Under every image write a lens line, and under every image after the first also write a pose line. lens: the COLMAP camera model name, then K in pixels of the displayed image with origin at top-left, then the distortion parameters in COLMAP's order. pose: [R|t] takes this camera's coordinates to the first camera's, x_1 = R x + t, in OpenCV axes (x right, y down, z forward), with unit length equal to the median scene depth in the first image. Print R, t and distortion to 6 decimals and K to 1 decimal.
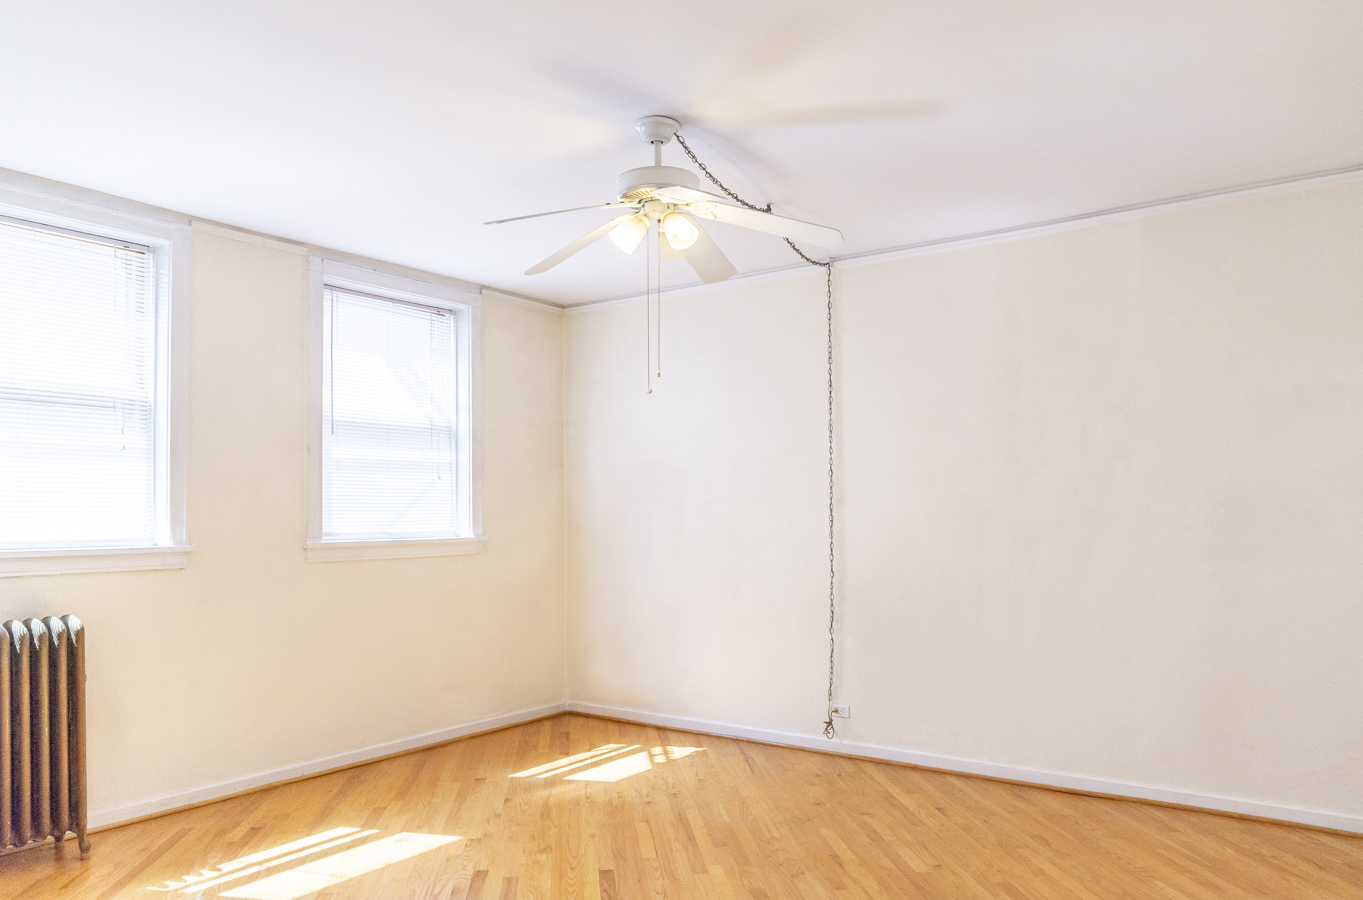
lens RADIAL K [[908.3, 0, 680.4], [0, 908.3, 488.9], [0, 0, 1]] dist [-0.001778, -0.000338]
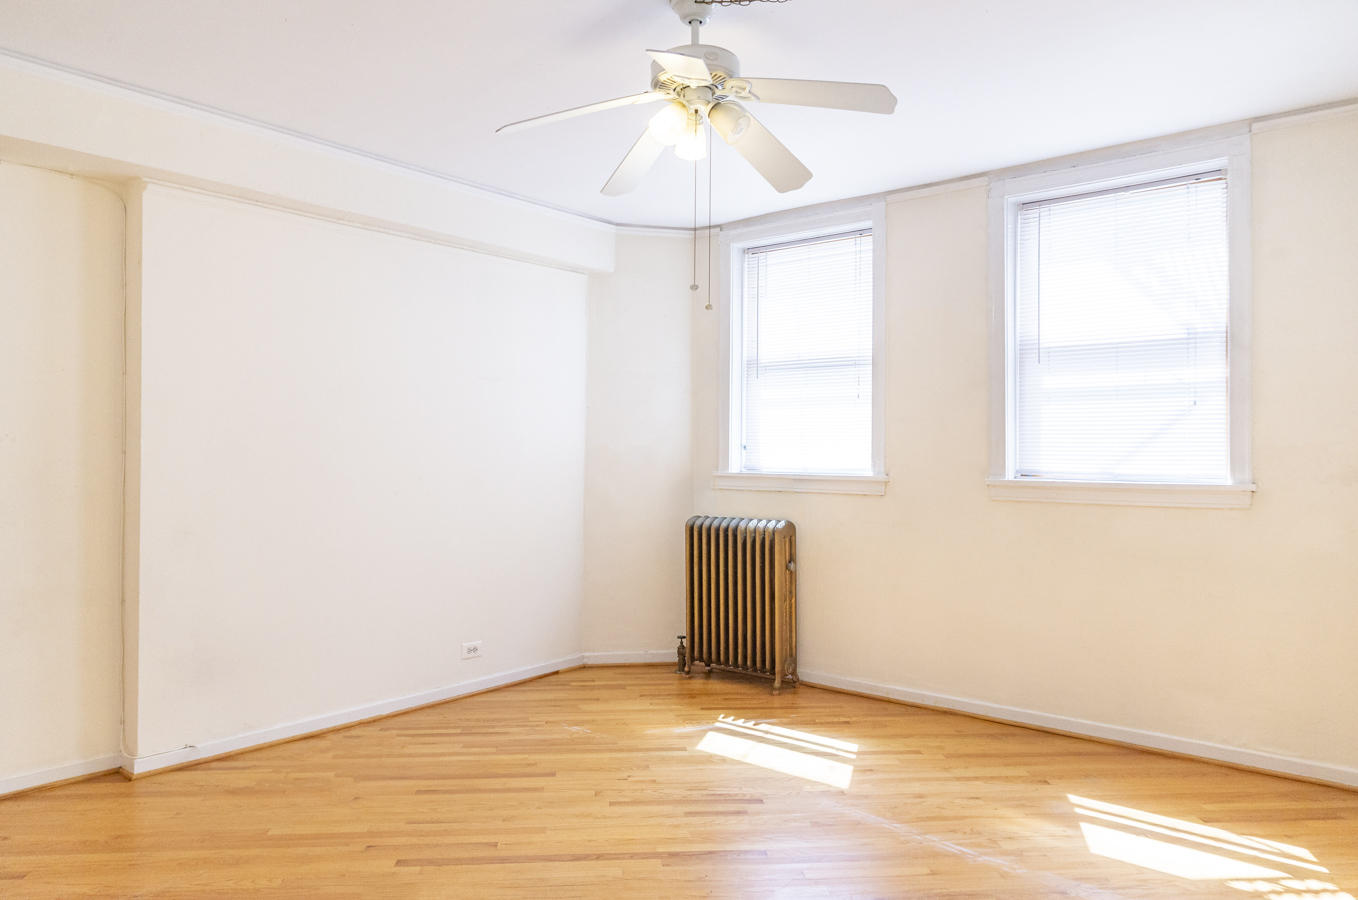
lens RADIAL K [[931.5, 0, 679.0], [0, 931.5, 450.0], [0, 0, 1]] dist [0.002979, 0.004422]
pose [[-0.039797, 0.003670, -0.999201, 0.574424], [0.019704, 0.999802, 0.002888, 0.017399], [0.999013, -0.019574, -0.039861, 0.674054]]
